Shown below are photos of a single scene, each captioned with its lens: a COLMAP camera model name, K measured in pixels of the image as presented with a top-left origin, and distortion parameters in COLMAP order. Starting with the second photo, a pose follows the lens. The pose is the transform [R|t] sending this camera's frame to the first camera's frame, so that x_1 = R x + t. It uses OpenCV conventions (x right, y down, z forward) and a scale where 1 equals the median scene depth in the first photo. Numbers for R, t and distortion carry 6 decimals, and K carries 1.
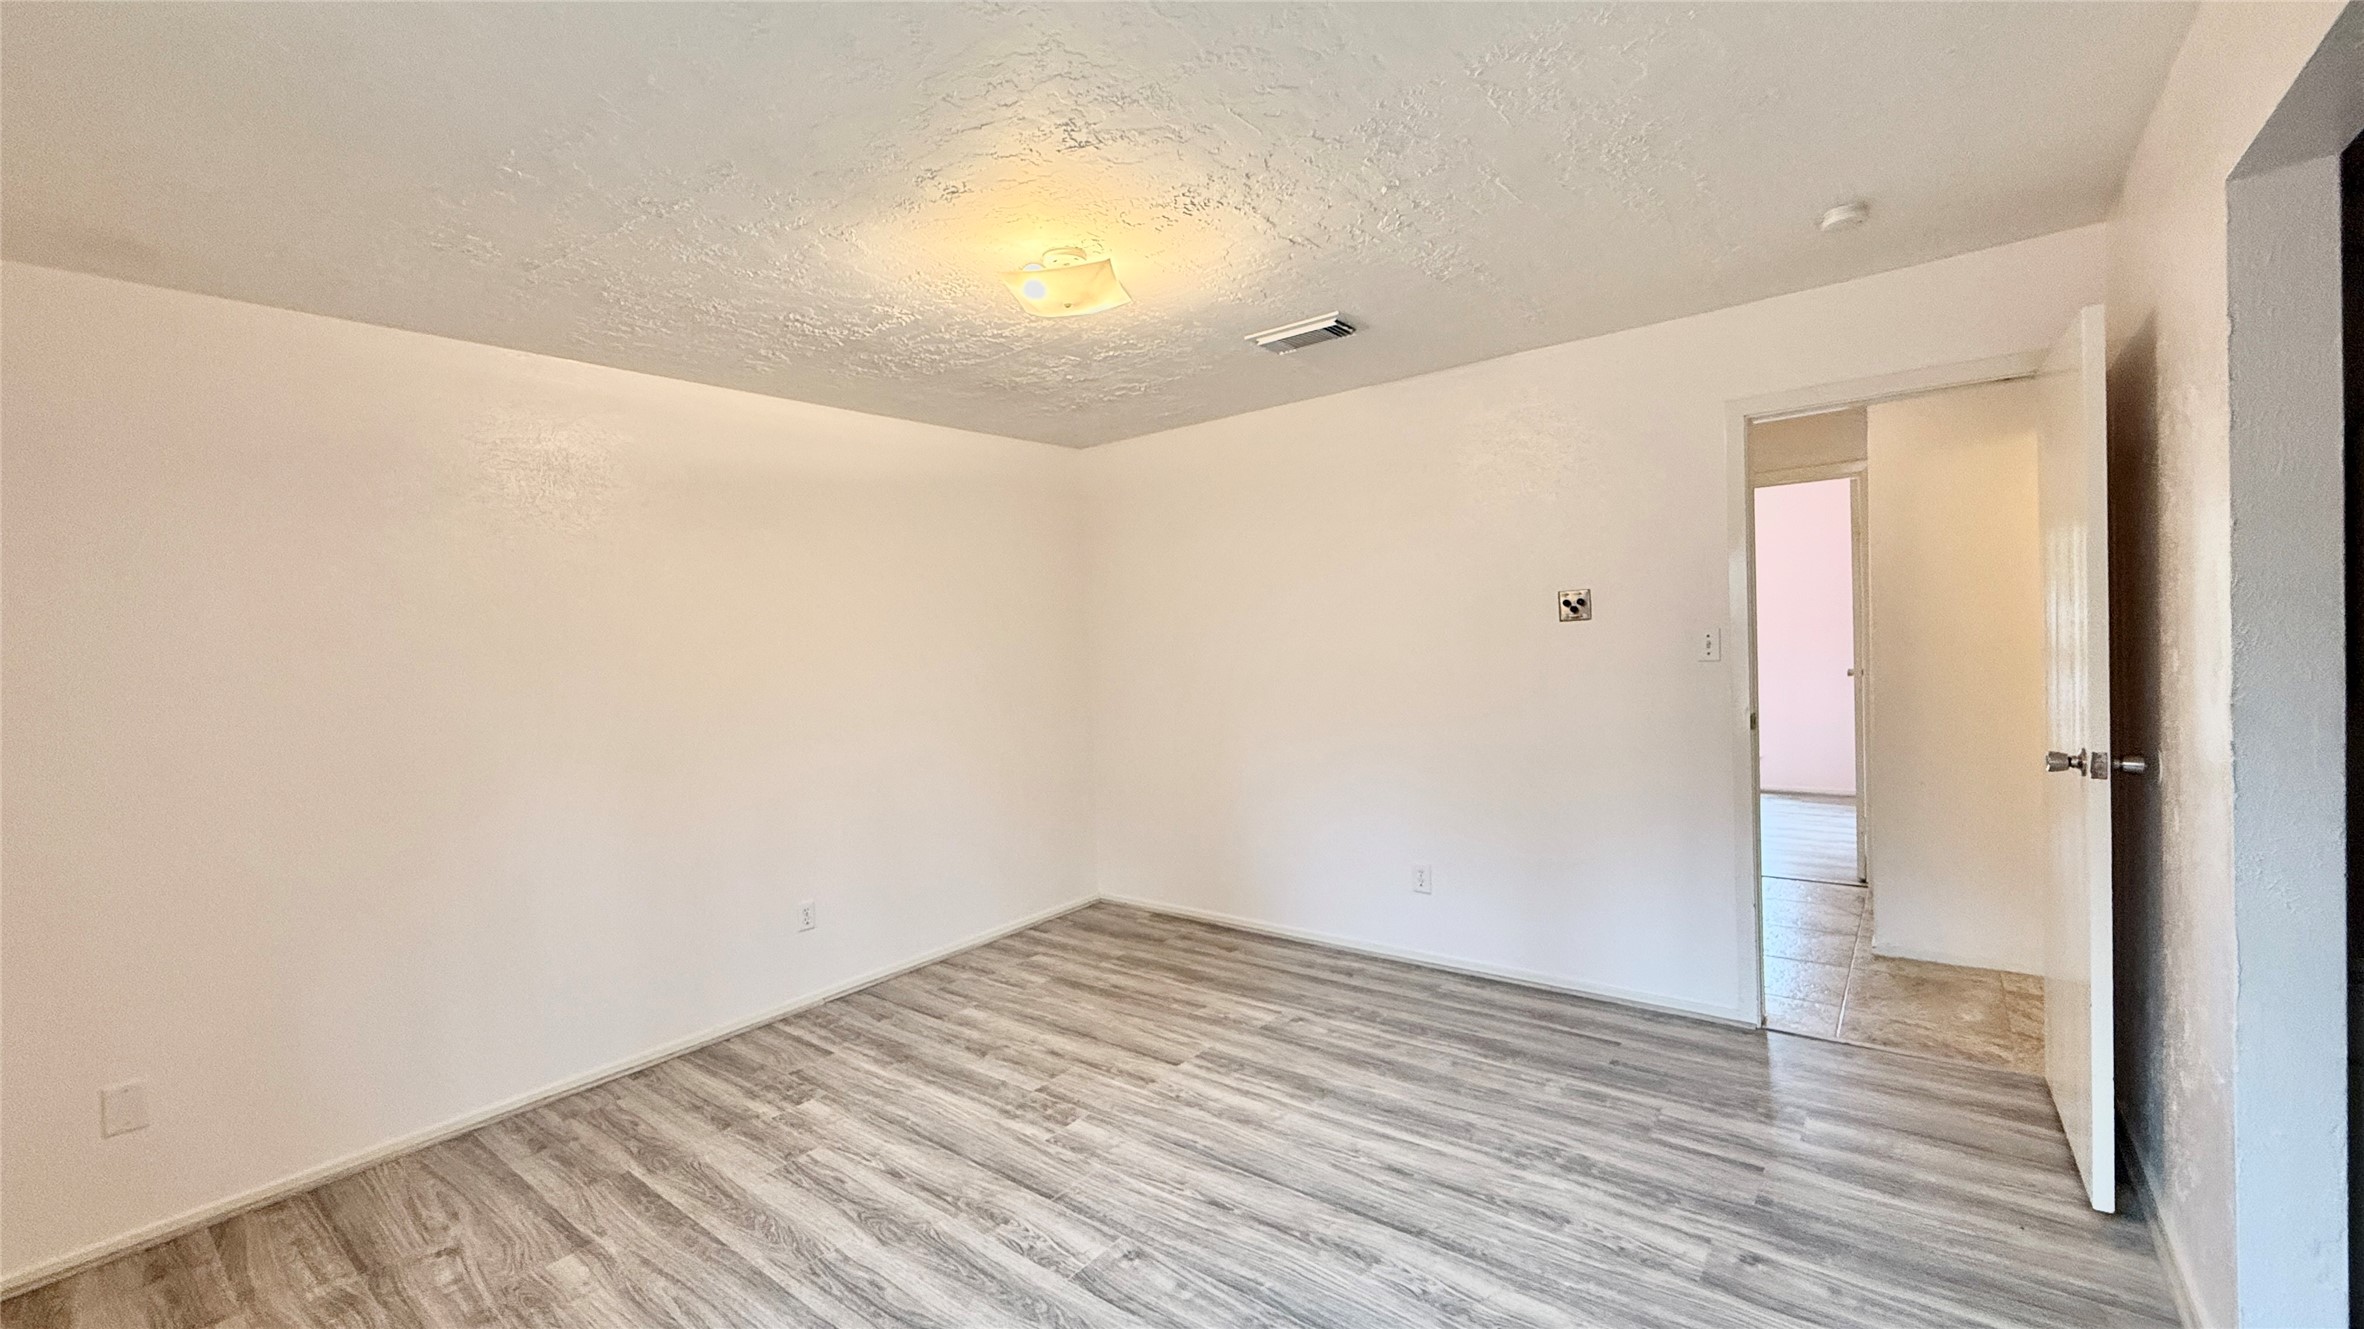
lens RADIAL K [[945.6, 0, 1175.7], [0, 945.6, 659.8], [0, 0, 1]] dist [0.002489, -0.000290]
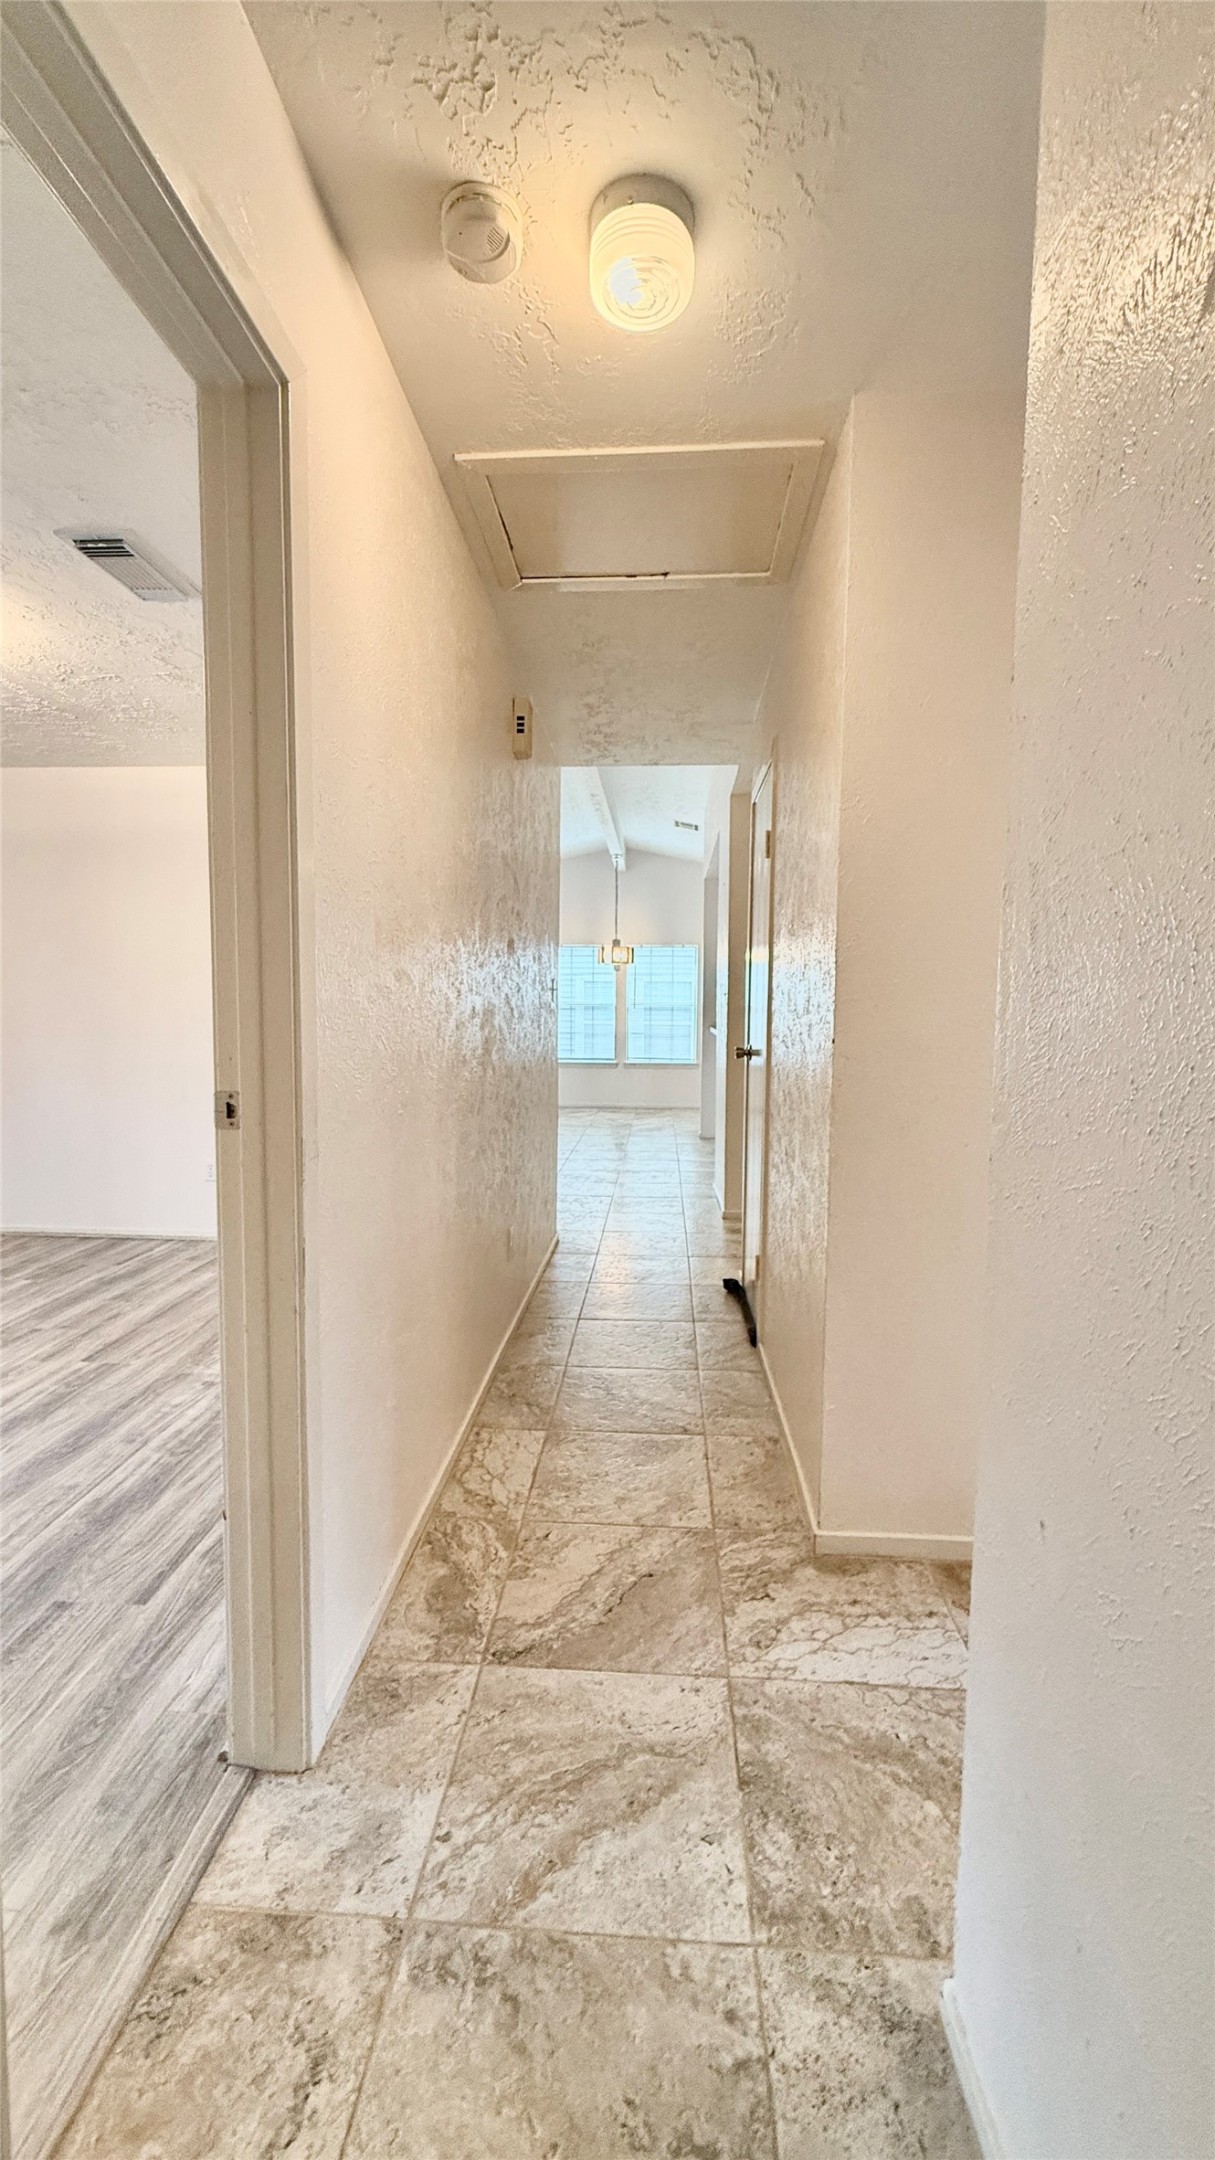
lens RADIAL K [[864.0, 0, 602.2], [0, 864.0, 1079.6], [0, 0, 1]] dist [0.002489, -0.000290]
pose [[0.559892, 0.106766, -0.821658, 1.032380], [-0.041394, 0.994029, 0.100957, 0.003678], [0.827531, -0.022513, 0.560968, 0.918466]]
